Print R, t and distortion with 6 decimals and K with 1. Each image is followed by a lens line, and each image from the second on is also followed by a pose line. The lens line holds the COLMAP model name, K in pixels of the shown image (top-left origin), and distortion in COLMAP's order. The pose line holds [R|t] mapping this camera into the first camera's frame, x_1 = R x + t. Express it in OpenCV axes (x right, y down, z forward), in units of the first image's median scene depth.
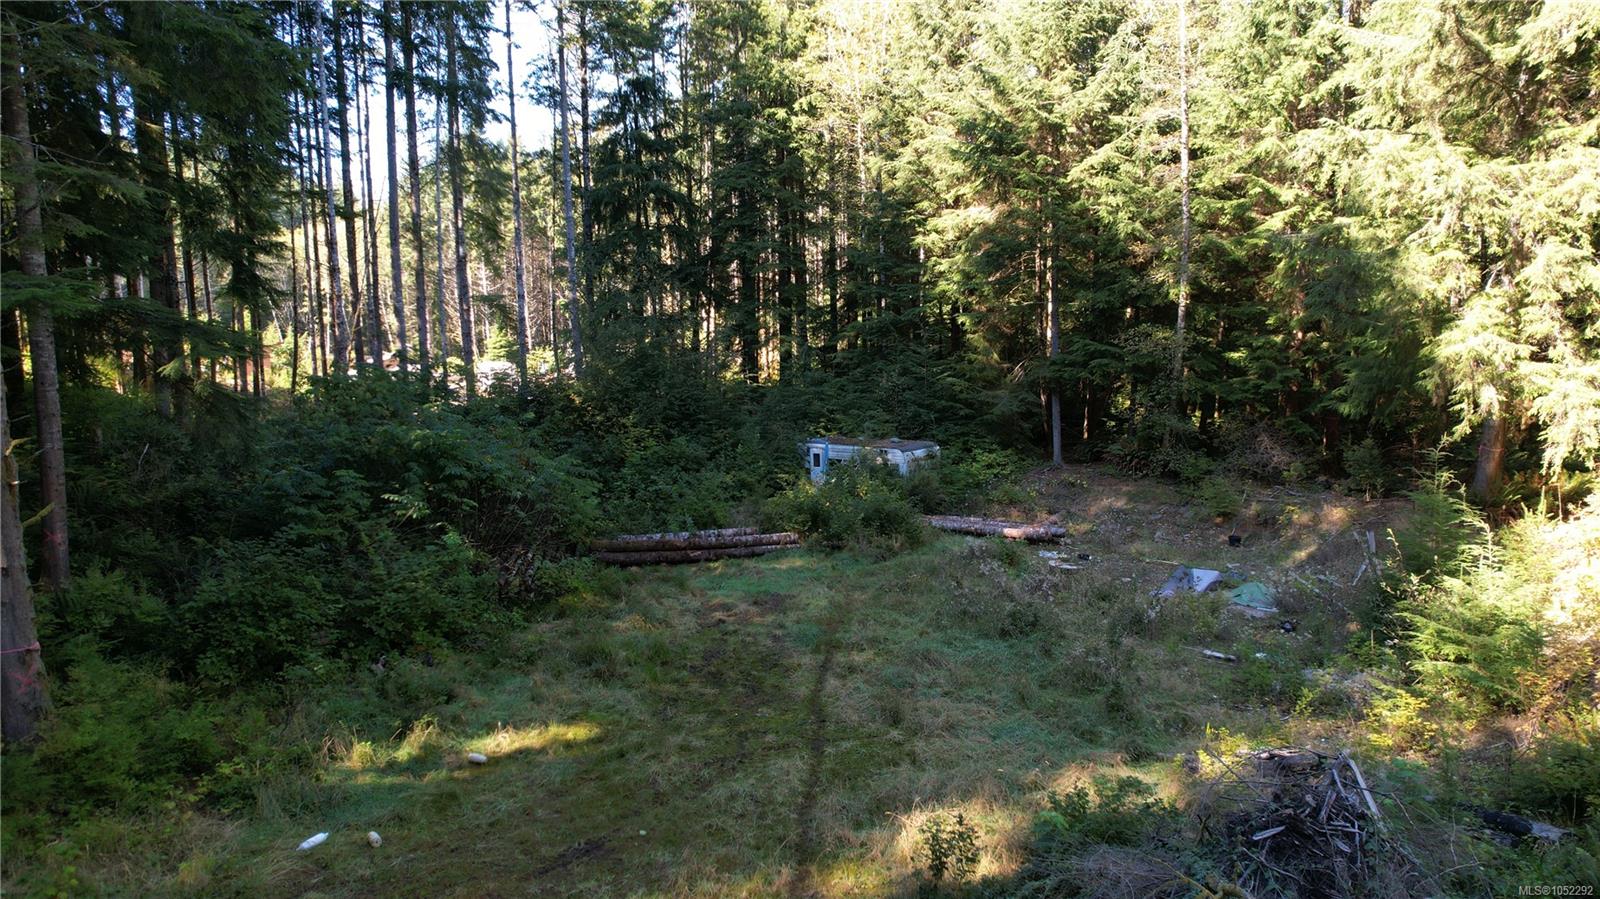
lens RADIAL K [[1006.8, 0, 800.0], [0, 1006.8, 449.5], [0, 0, 1]] dist [0.003811, 0.002290]
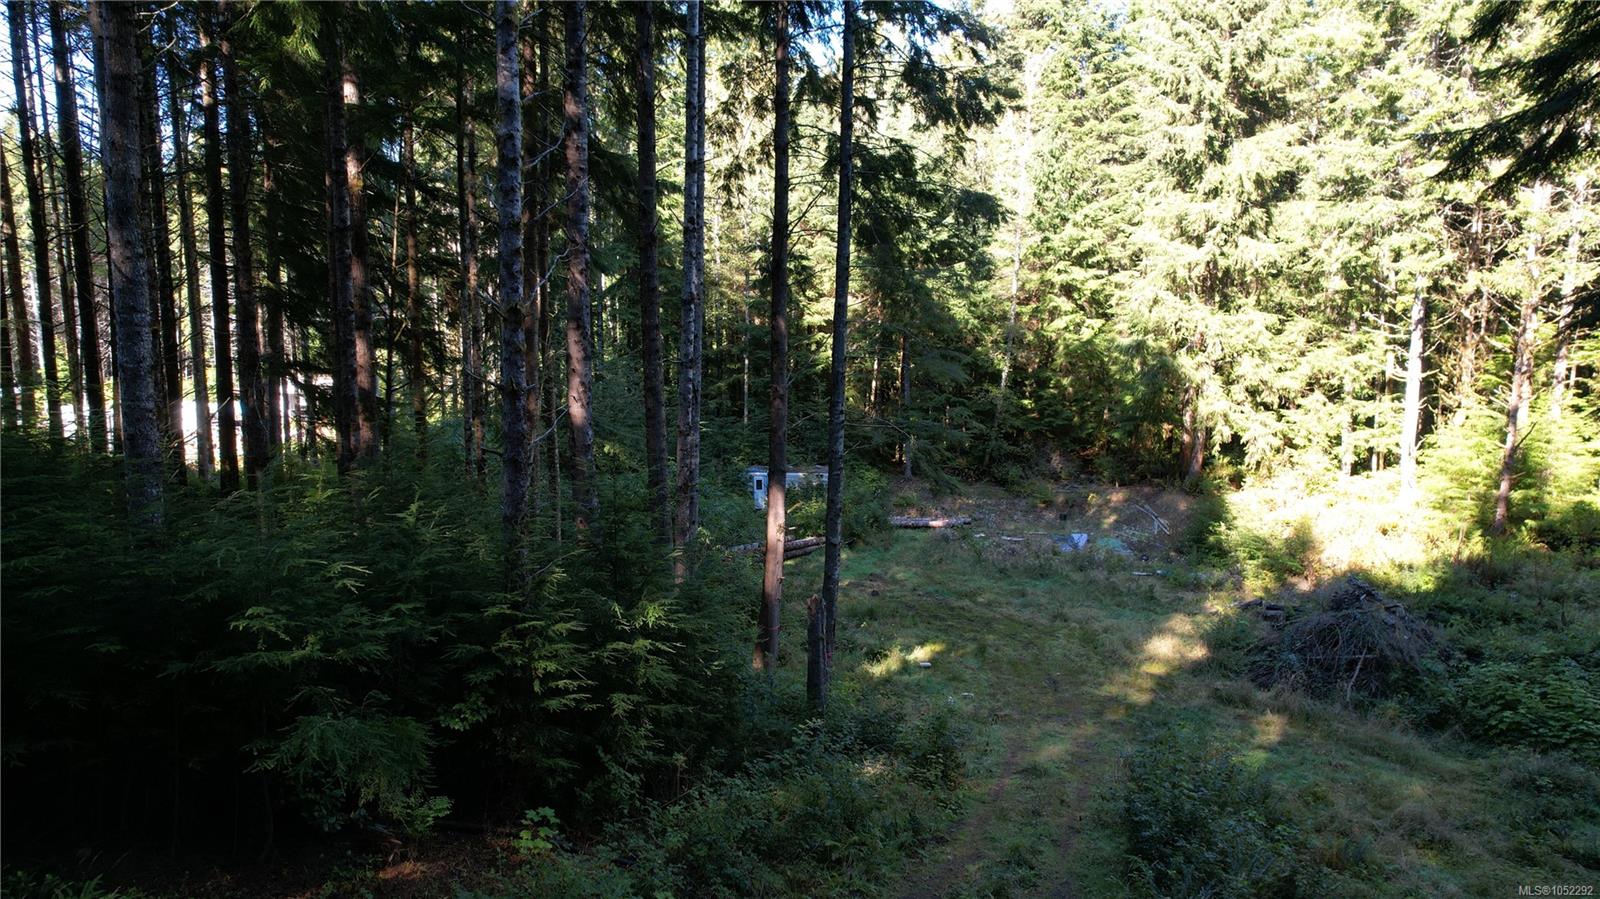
lens RADIAL K [[1006.8, 0, 800.0], [0, 1006.8, 449.5], [0, 0, 1]] dist [0.003811, 0.002290]
pose [[0.874584, -0.044830, 0.482798, -0.721239], [0.050303, 0.998733, 0.001613, -0.044211], [-0.482259, 0.022875, 0.875730, -0.242359]]
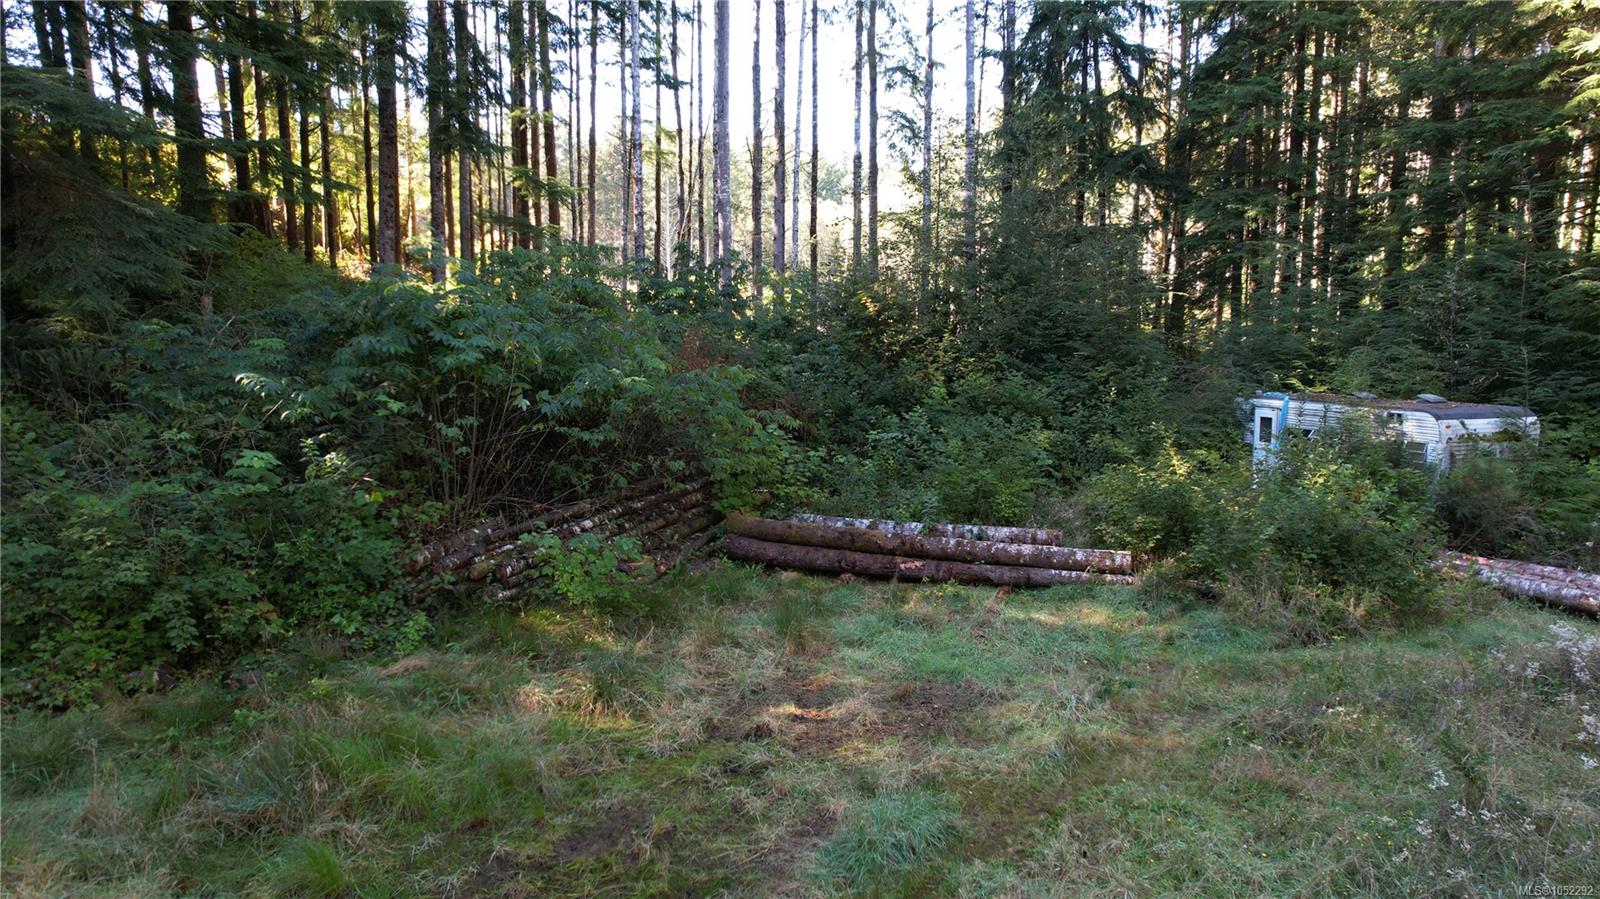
lens RADIAL K [[1057.1, 0, 805.6], [0, 1057.1, 418.6], [0, 0, 1]] dist [0.000100, 0.000871]
pose [[0.865154, 0.073296, -0.496121, 0.105276], [-0.084718, 0.996405, -0.000528, 0.032509], [0.494299, 0.042487, 0.868253, 0.477525]]
